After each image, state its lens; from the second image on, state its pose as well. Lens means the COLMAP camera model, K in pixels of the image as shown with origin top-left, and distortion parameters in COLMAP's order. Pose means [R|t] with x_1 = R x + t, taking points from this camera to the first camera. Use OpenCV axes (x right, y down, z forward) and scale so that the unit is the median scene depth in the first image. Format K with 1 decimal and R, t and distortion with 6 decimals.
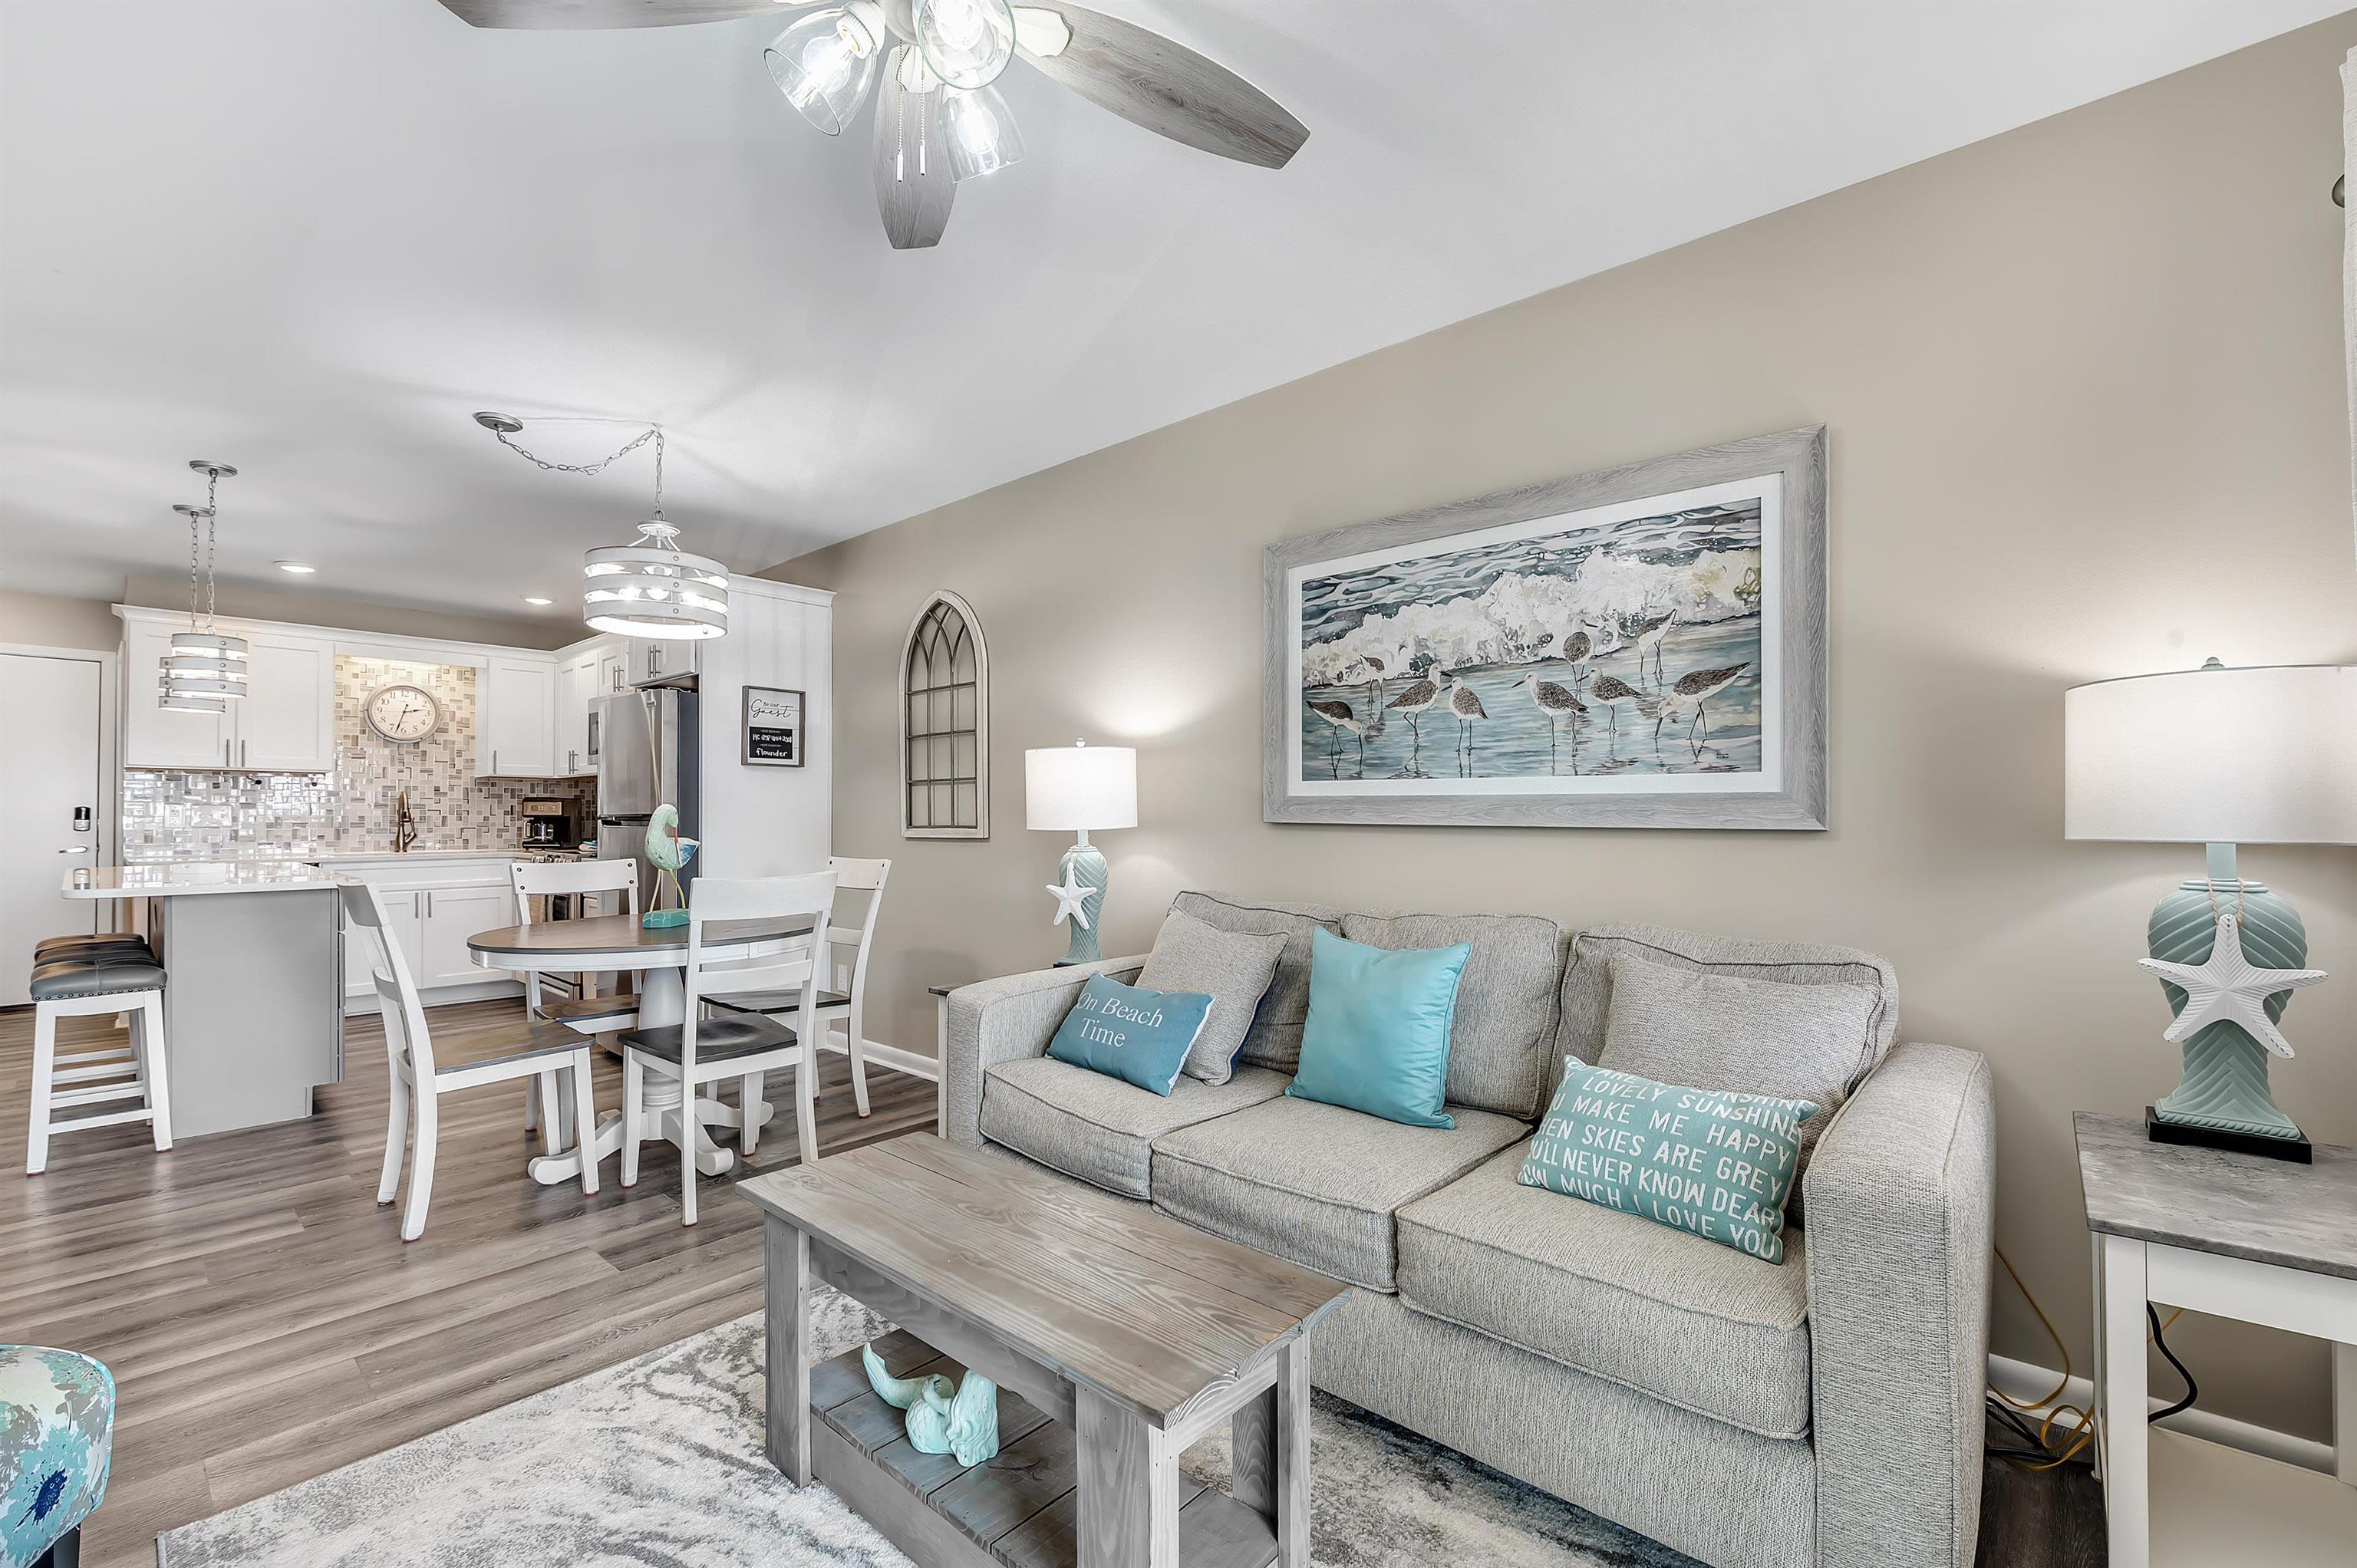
lens RADIAL K [[982.2, 0, 1180.3], [0, 982.2, 808.9], [0, 0, 1]] dist [-0.011141, -0.000517]
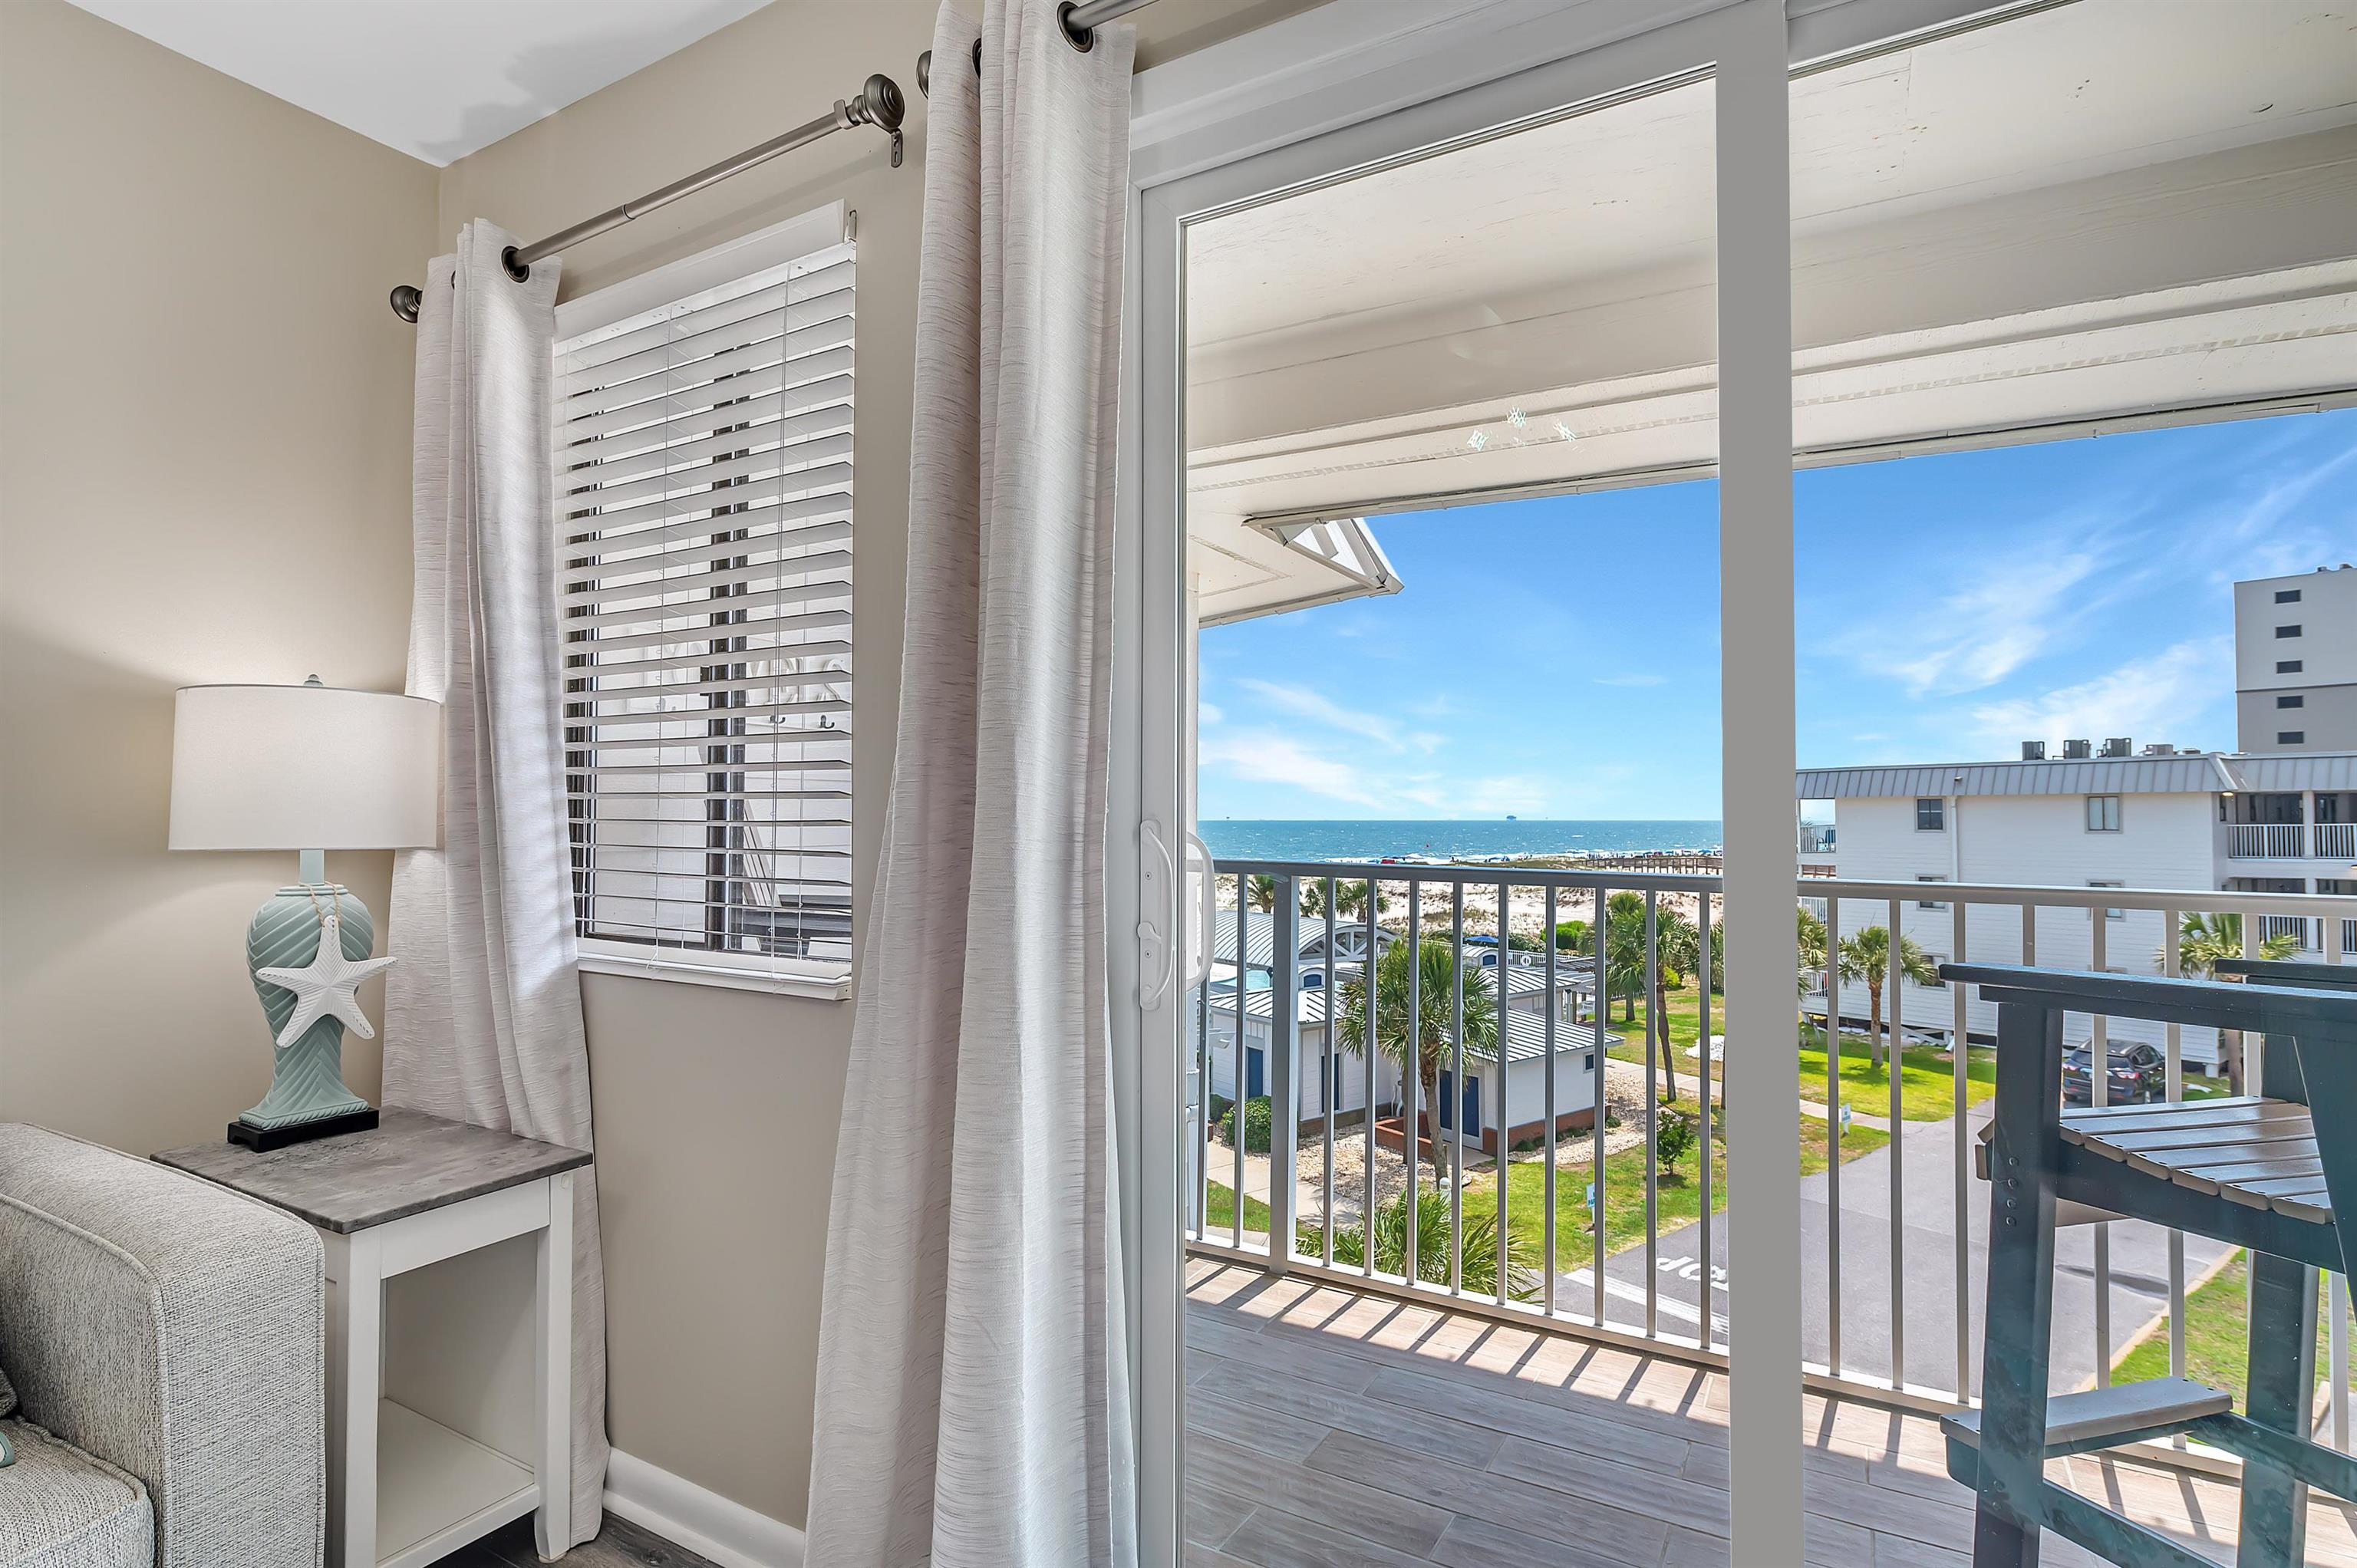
lens RADIAL K [[1160.6, 0, 1175.6], [0, 1160.6, 776.3], [0, 0, 1]] dist [-0.020357, 0.002341]
pose [[-0.193872, 0.035587, 0.980381, -0.149796], [-0.007266, 0.999262, -0.037709, -0.002084], [-0.981000, -0.014435, -0.193471, 0.136142]]
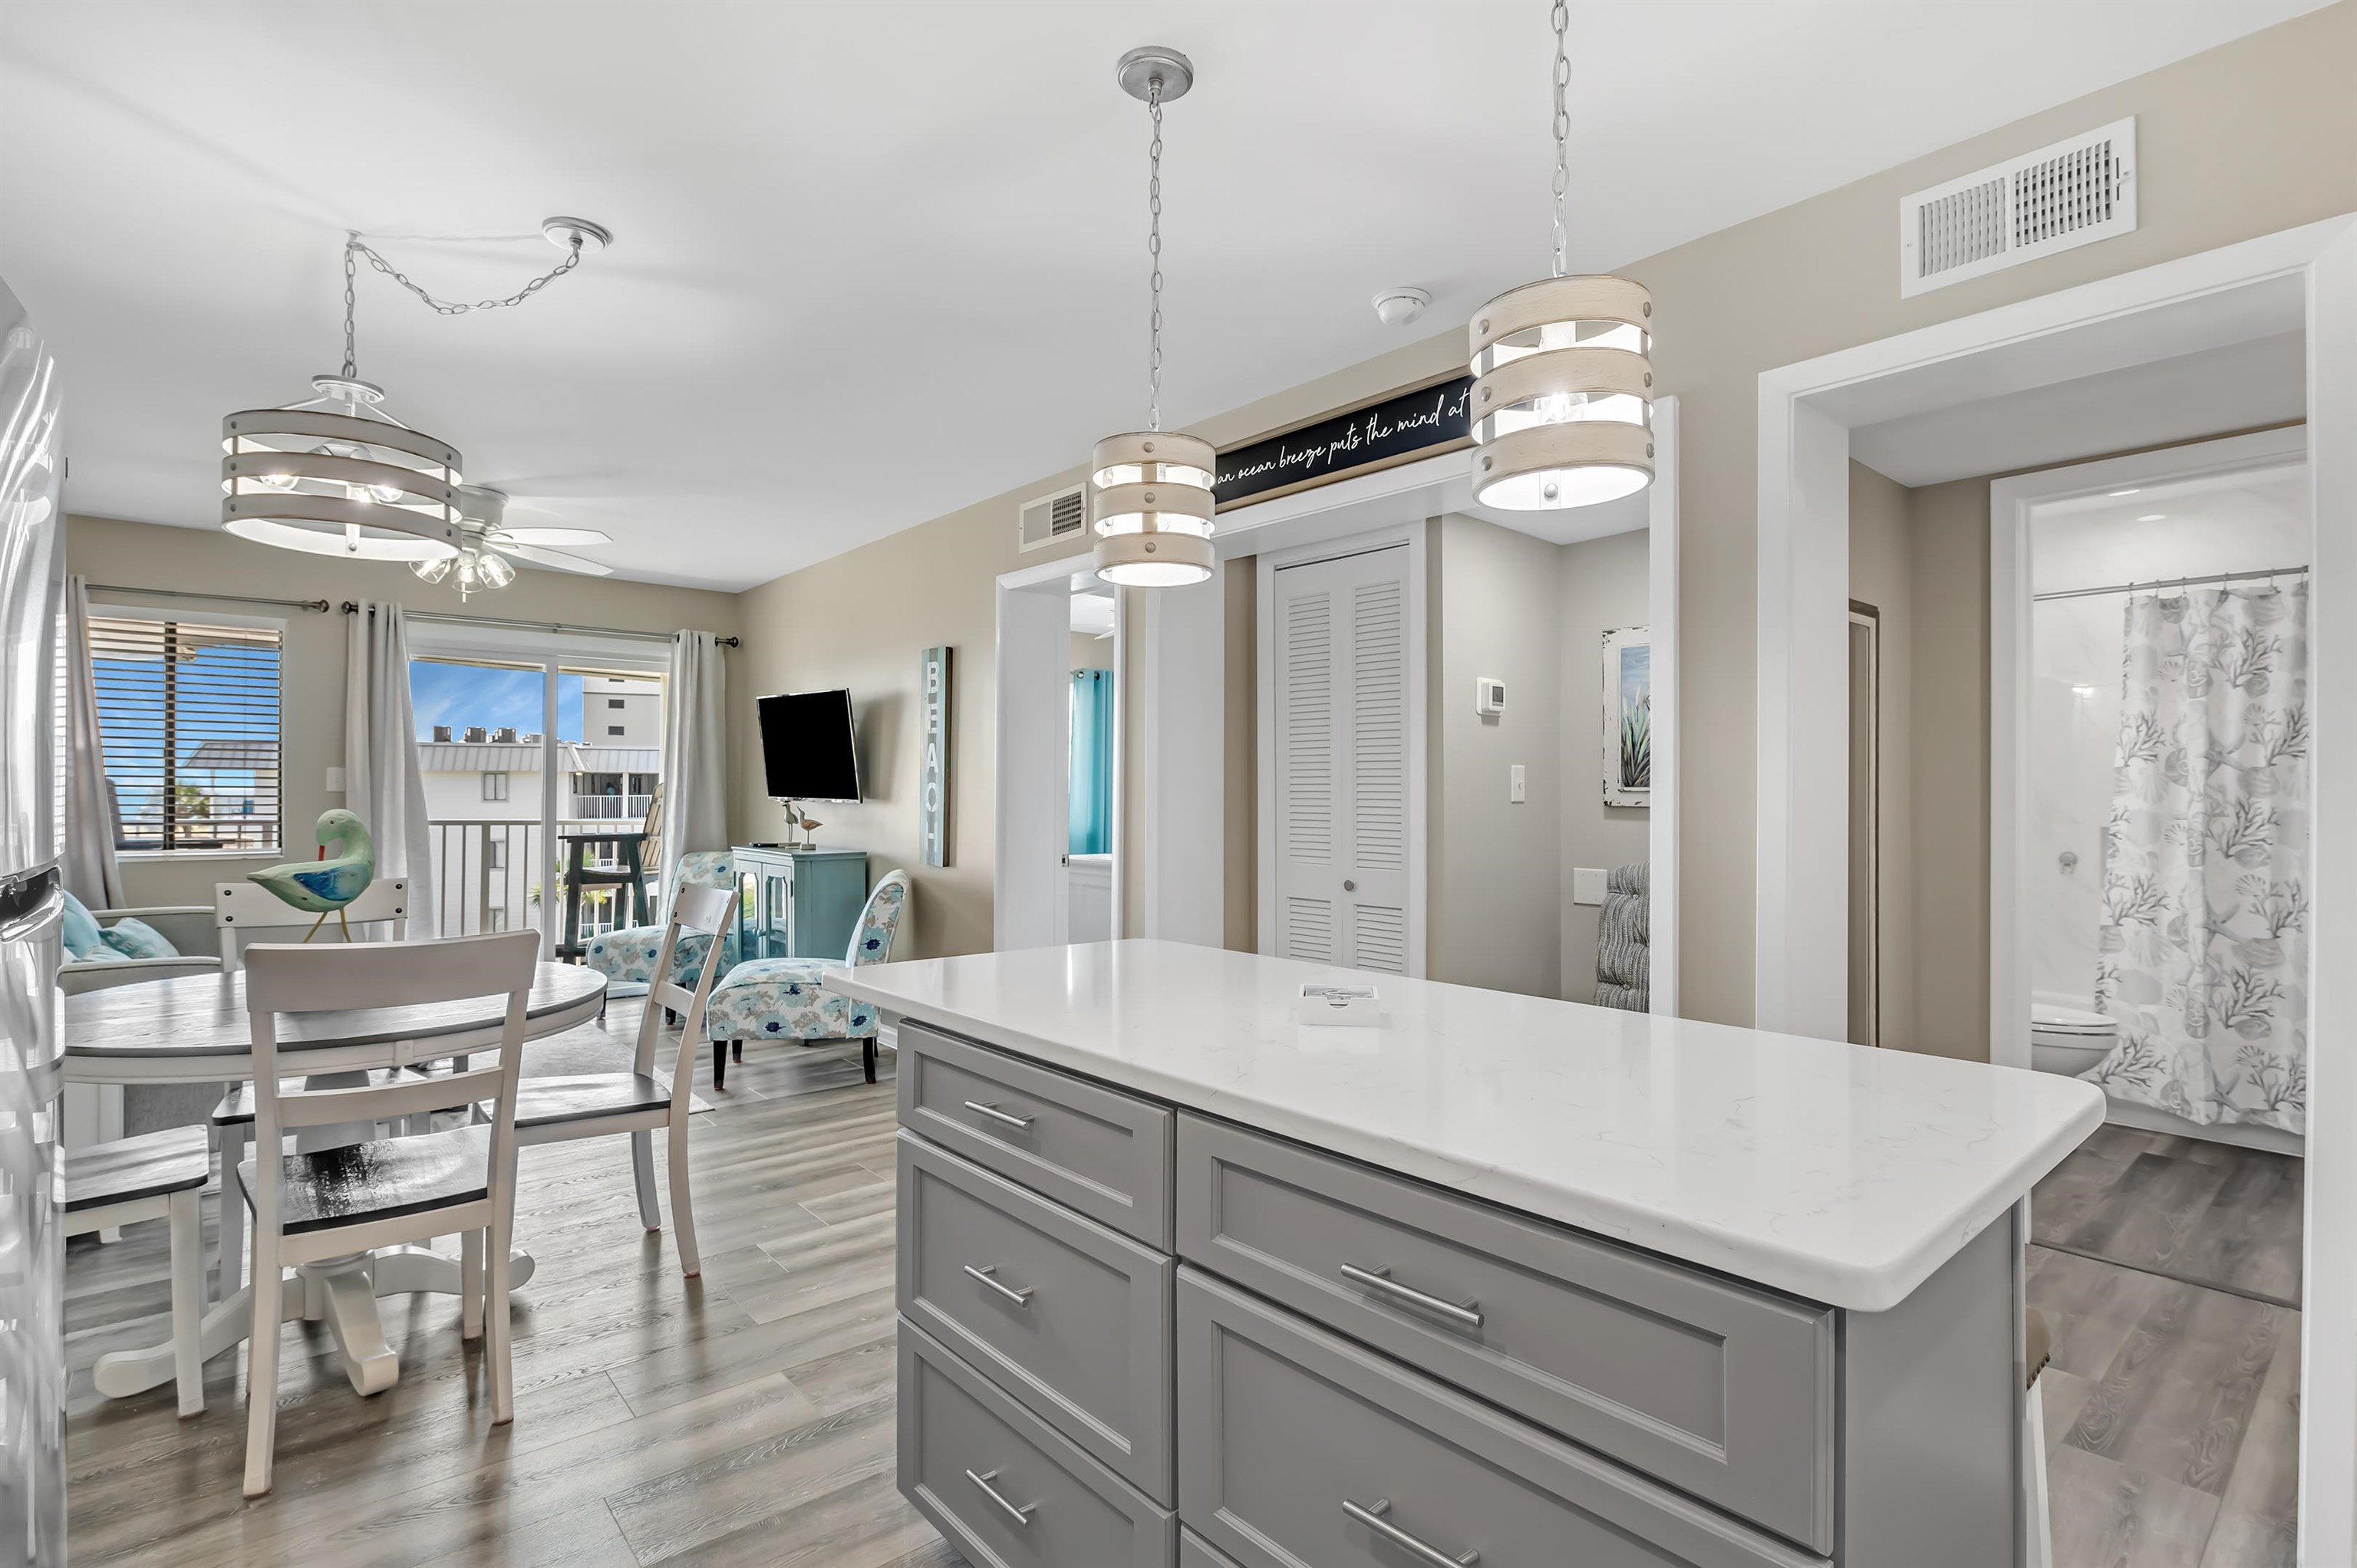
lens RADIAL K [[1108.1, 0, 1163.9], [0, 1108.1, 788.6], [0, 0, 1]] dist [-0.007808, -0.001586]
pose [[-0.990108, -0.004541, 0.140234, -1.099898], [-0.006074, 0.999926, -0.010510, -0.013633], [-0.140176, -0.011258, -0.990063, 1.539731]]
